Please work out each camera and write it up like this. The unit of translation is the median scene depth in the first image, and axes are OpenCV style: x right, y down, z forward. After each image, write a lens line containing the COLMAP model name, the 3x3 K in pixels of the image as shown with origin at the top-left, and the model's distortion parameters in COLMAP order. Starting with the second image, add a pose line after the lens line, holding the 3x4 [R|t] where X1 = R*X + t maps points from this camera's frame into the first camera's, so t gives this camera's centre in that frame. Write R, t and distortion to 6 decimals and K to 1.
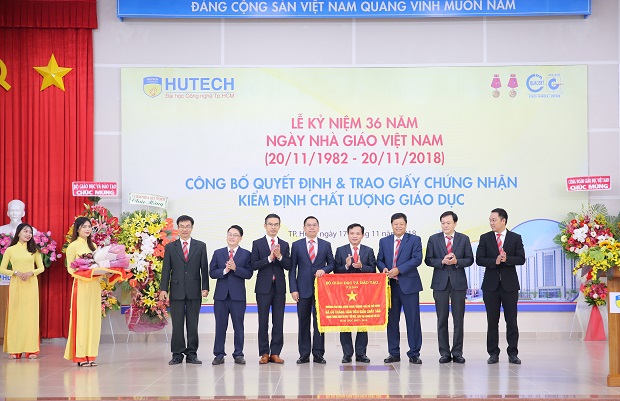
lens RADIAL K [[1128.8, 0, 325.4], [0, 1128.8, 216.1], [0, 0, 1]] dist [0.190171, 0.000000]
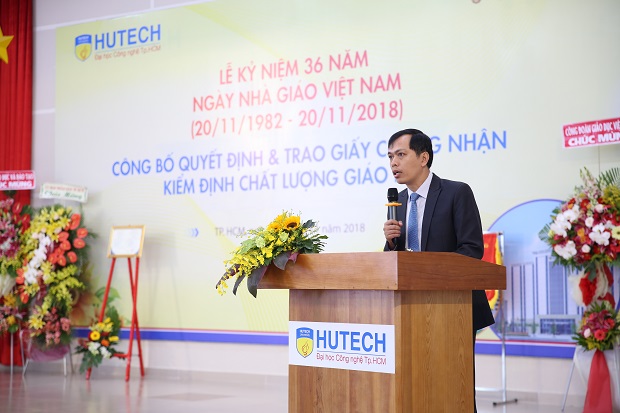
lens RADIAL K [[1168.2, 0, 301.0], [0, 1168.2, 205.6], [0, 0, 1]] dist [0.227912, 0.000000]
pose [[0.805784, -0.030989, -0.591398, 0.448687], [0.016292, 0.999412, -0.030170, 0.022267], [0.591985, 0.014675, 0.805815, 0.433683]]
